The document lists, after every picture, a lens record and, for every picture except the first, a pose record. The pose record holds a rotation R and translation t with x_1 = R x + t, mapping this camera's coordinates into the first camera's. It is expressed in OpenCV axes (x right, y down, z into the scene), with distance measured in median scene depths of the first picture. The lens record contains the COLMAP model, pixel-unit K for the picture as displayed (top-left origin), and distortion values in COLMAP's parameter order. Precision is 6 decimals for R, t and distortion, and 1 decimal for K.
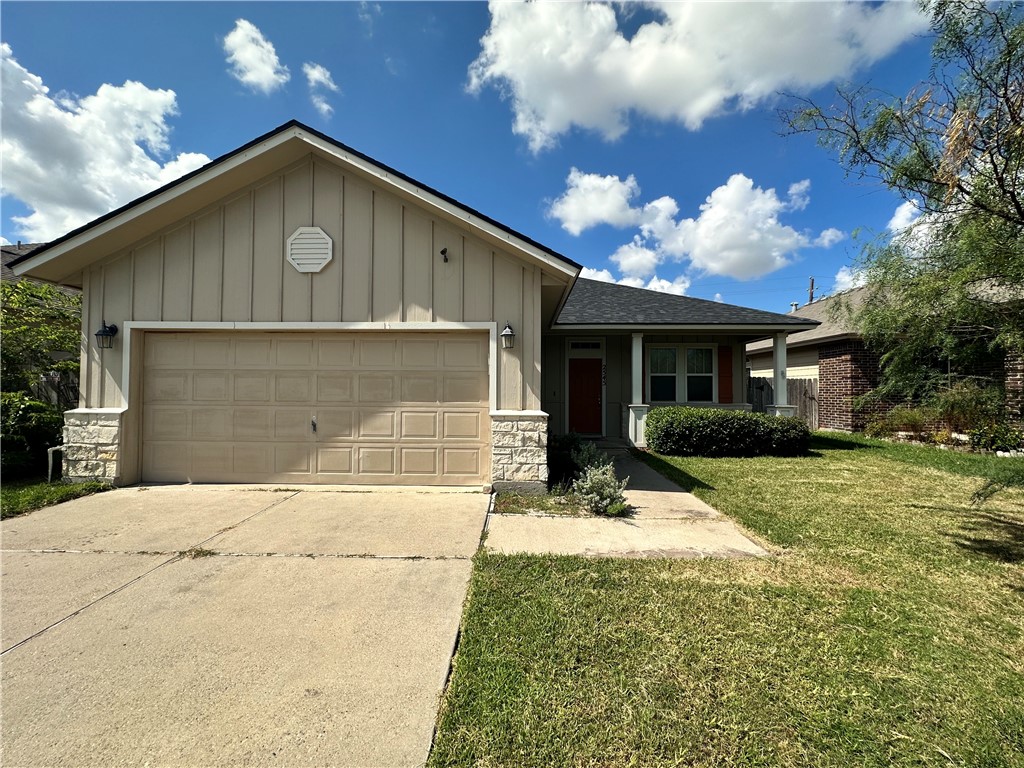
lens RADIAL K [[407.6, 0, 510.8], [0, 407.6, 381.0], [0, 0, 1]] dist [0.001216, -0.000143]
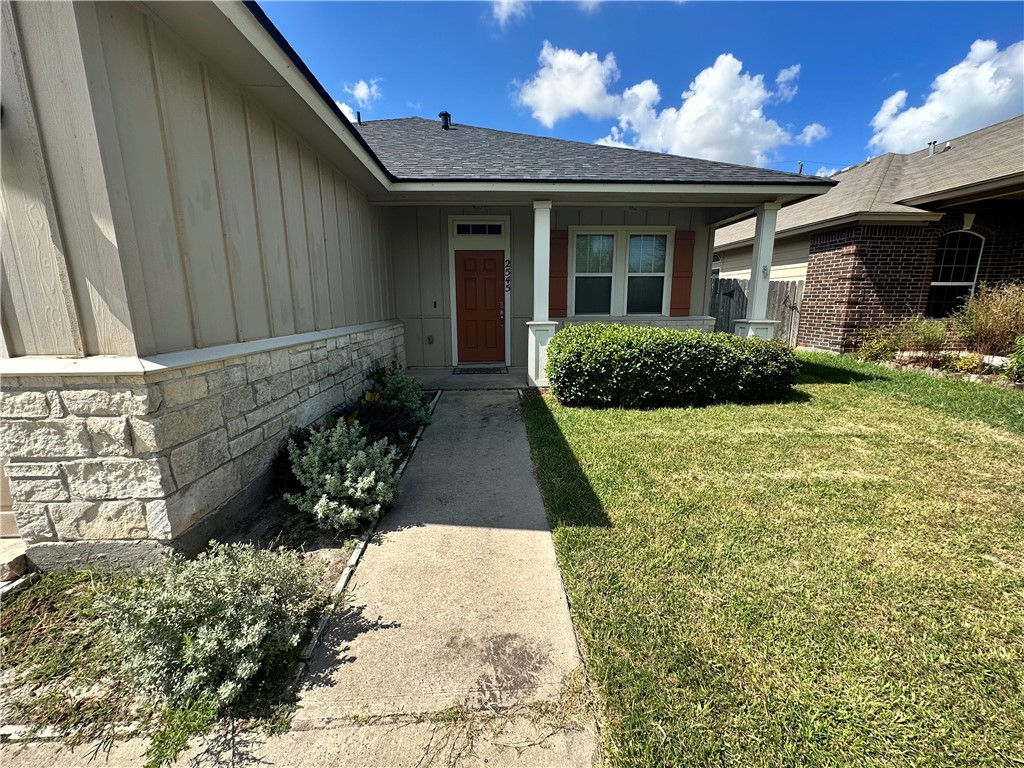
lens RADIAL K [[407.6, 0, 507.2], [0, 407.6, 373.4], [0, 0, 1]] dist [0.001216, -0.000143]
pose [[0.997900, -0.018003, 0.062214, 0.174482], [0.005116, 0.979498, 0.201389, 0.007562], [-0.064565, -0.200648, 0.977534, 0.291090]]
